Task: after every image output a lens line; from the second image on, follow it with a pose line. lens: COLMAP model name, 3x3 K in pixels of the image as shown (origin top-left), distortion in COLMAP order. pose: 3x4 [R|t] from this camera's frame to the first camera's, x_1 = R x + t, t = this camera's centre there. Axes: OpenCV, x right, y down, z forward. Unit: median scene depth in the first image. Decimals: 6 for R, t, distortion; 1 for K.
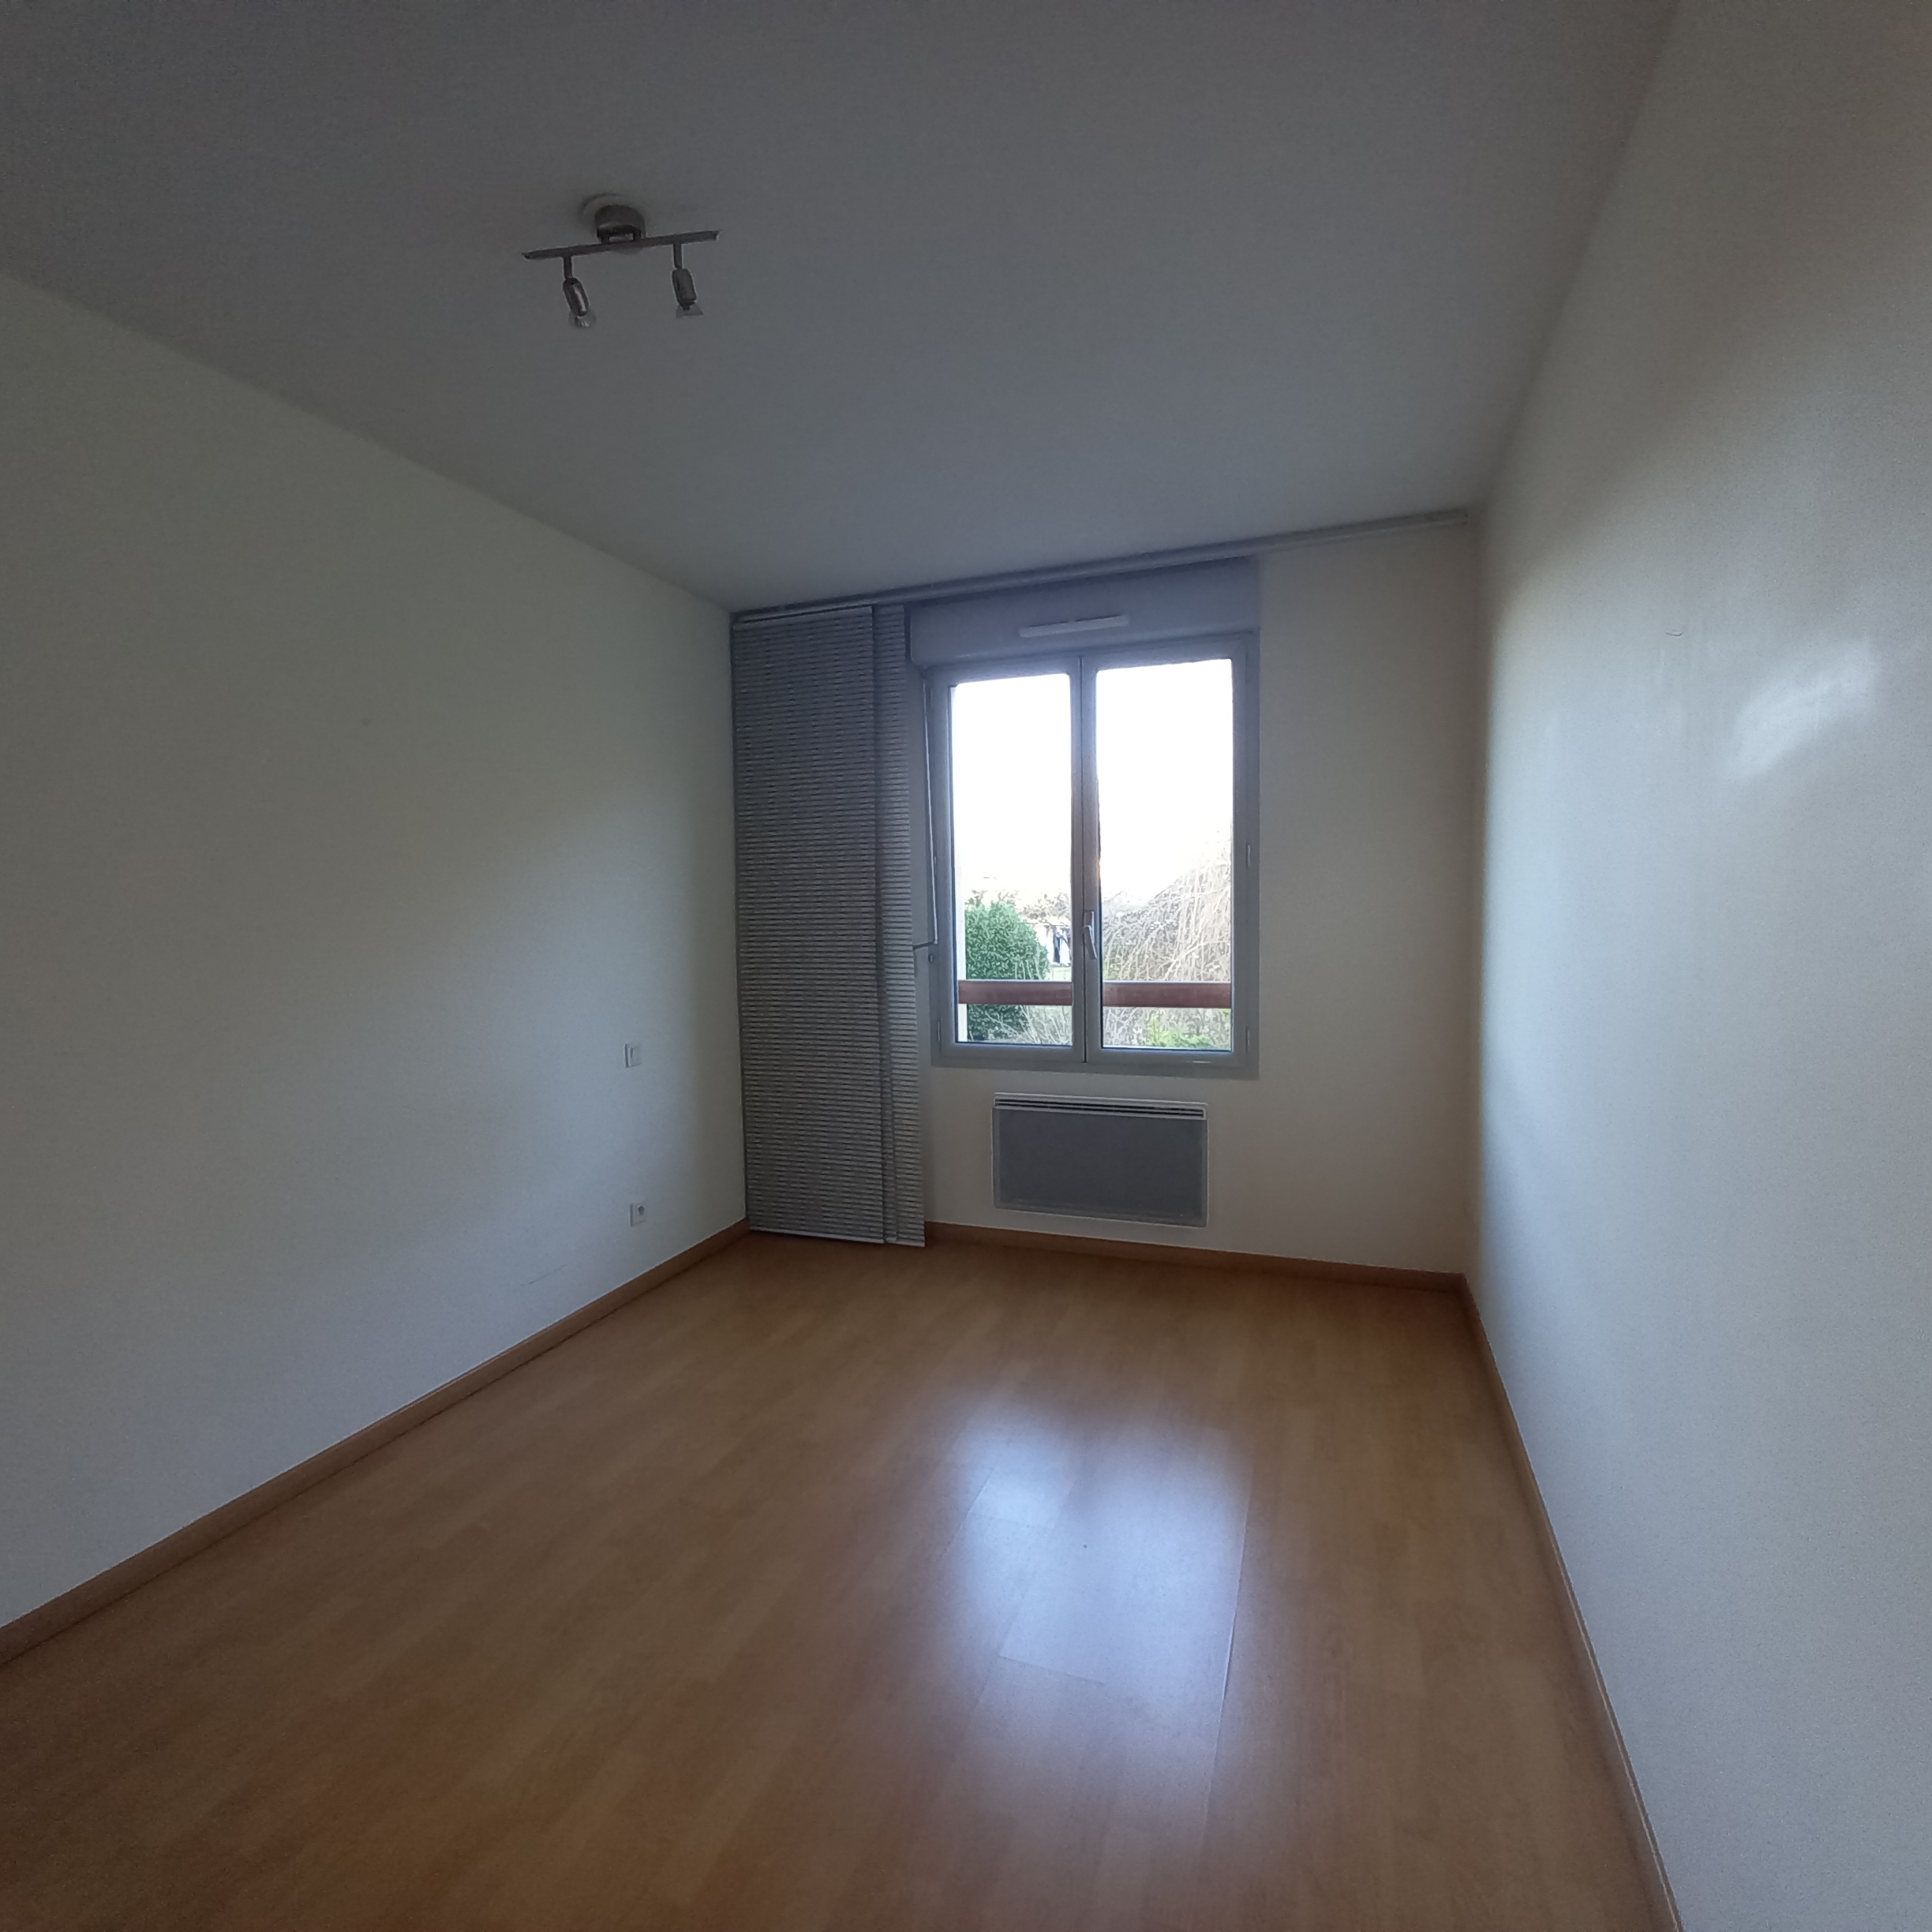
lens RADIAL K [[1011.8, 0, 951.0], [0, 1011.8, 971.8], [0, 0, 1]] dist [-0.000097, -0.000354]
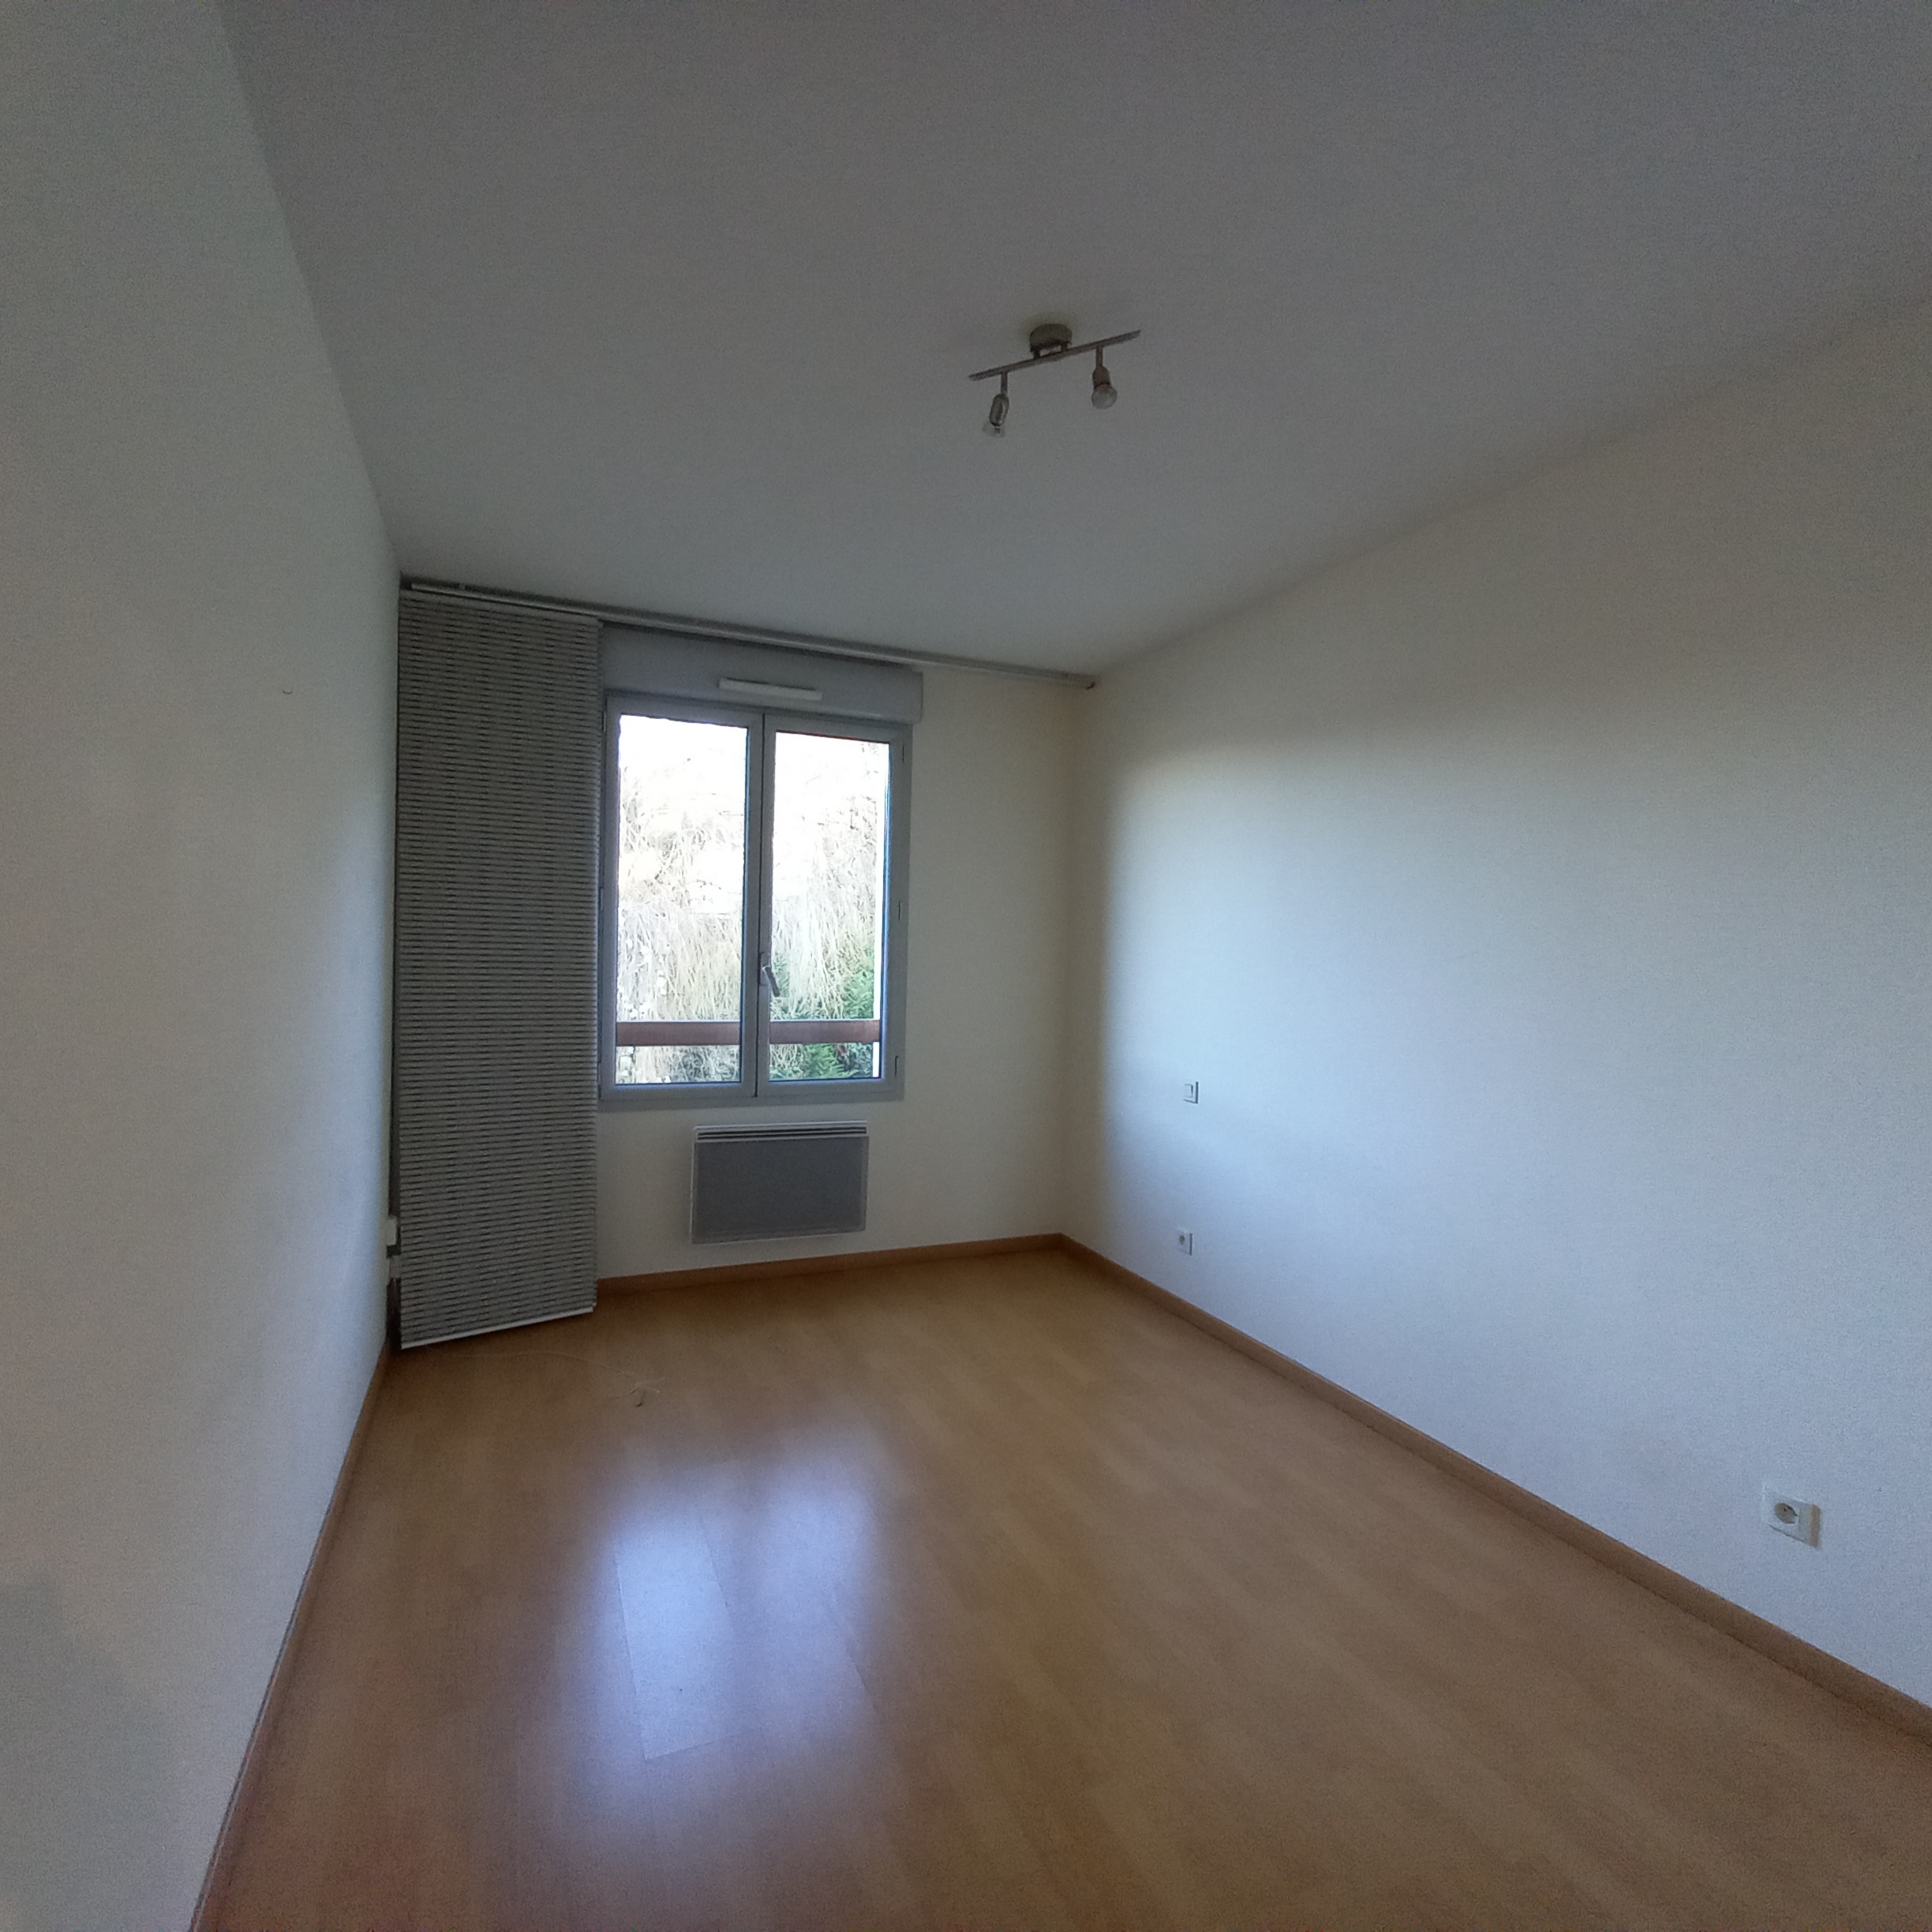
lens RADIAL K [[1011.8, 0, 951.0], [0, 1011.8, 971.8], [0, 0, 1]] dist [-0.000097, -0.000354]
pose [[0.693954, 0.020925, 0.719715, -0.500769], [0.001594, 0.999531, -0.030597, -0.007847], [-0.720017, 0.022380, 0.693595, 0.119692]]
